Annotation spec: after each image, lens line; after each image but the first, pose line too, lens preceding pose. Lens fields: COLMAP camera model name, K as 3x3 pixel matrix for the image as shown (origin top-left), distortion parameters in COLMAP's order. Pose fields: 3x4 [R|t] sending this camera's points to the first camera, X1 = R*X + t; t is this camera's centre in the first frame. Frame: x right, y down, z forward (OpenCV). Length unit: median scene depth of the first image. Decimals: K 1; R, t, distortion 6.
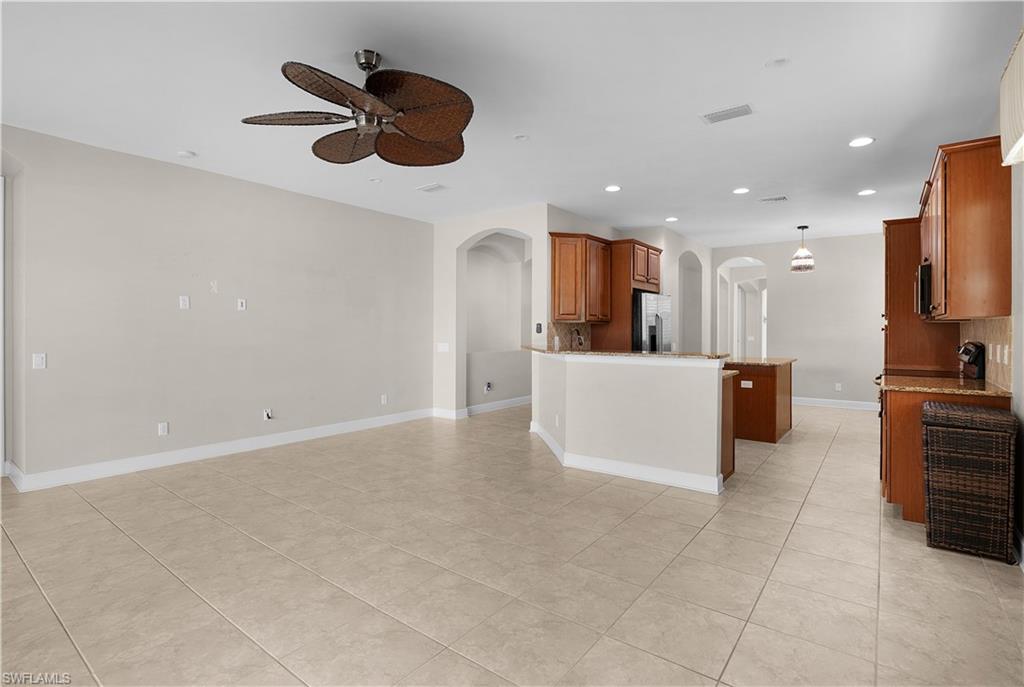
lens RADIAL K [[478.9, 0, 506.1], [0, 478.9, 338.2], [0, 0, 1]] dist [-0.015745, -0.000296]
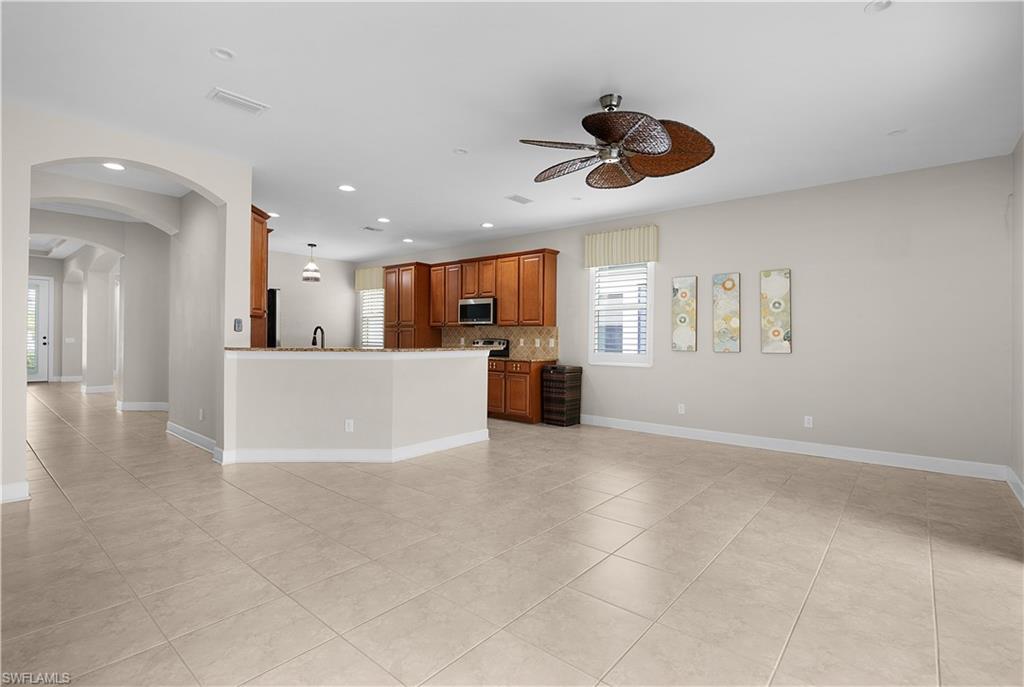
lens RADIAL K [[478.9, 0, 517.9], [0, 478.9, 337.6], [0, 0, 1]] dist [-0.015745, -0.000296]
pose [[0.048675, -0.000946, 0.998814, -0.669303], [0.007066, 0.999975, 0.000603, 0.002158], [-0.998790, 0.007028, 0.048681, 0.520231]]
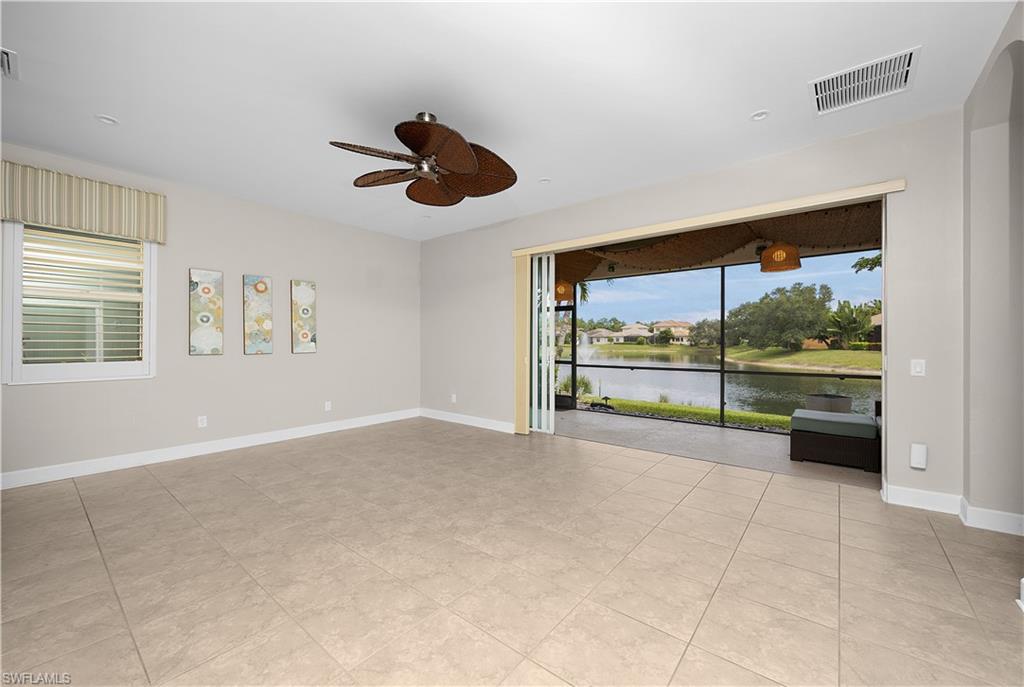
lens RADIAL K [[399.7, 0, 514.0], [0, 399.7, 344.5], [0, 0, 1]] dist [-0.004174, -0.000087]
pose [[-0.999280, -0.005645, 0.037517, -0.261783], [-0.004768, 0.999714, 0.023432, -0.005203], [-0.037639, 0.023236, -0.999021, 0.914339]]
